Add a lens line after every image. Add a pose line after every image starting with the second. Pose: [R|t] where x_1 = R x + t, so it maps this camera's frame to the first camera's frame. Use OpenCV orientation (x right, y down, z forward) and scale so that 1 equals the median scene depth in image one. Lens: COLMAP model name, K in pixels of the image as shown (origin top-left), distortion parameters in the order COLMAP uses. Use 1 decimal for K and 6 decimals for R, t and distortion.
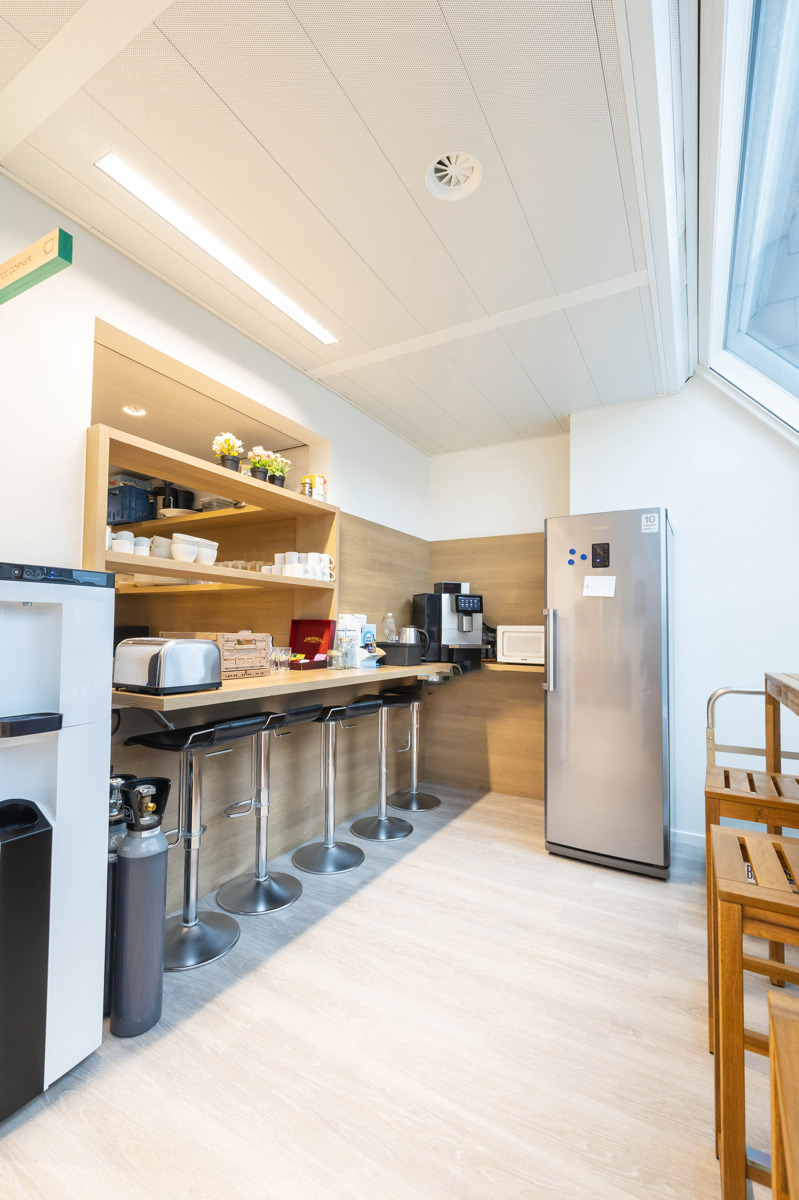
lens RADIAL K [[520.2, 0, 400.4], [0, 520.2, 606.0], [0, 0, 1]] dist [-0.000800, -0.000063]
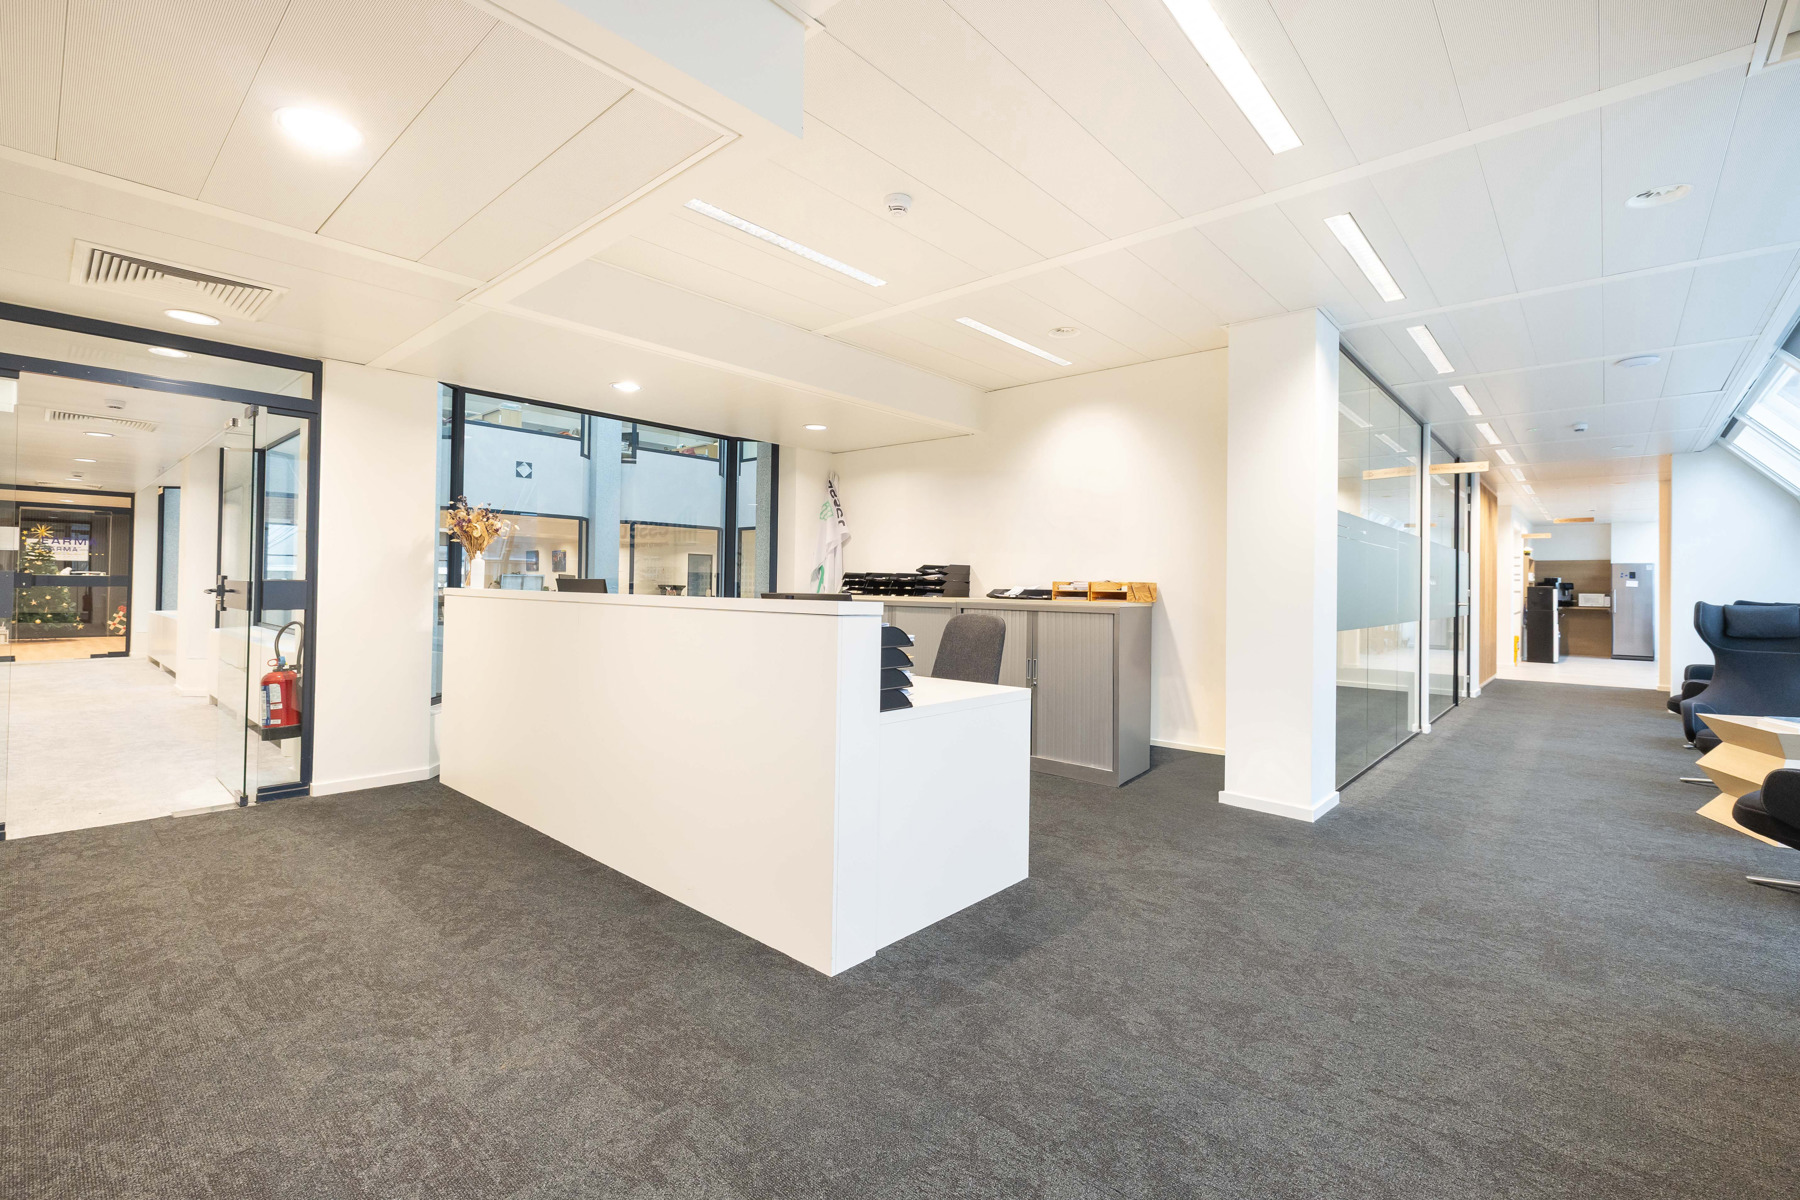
lens RADIAL K [[780.3, 0, 902.3], [0, 780.3, 588.1], [0, 0, 1]] dist [-0.000800, -0.000063]
pose [[0.977062, -0.000066, -0.212957, -3.125313], [0.007673, 0.999362, 0.034896, -0.212377], [0.212819, -0.035729, 0.976438, -4.926500]]
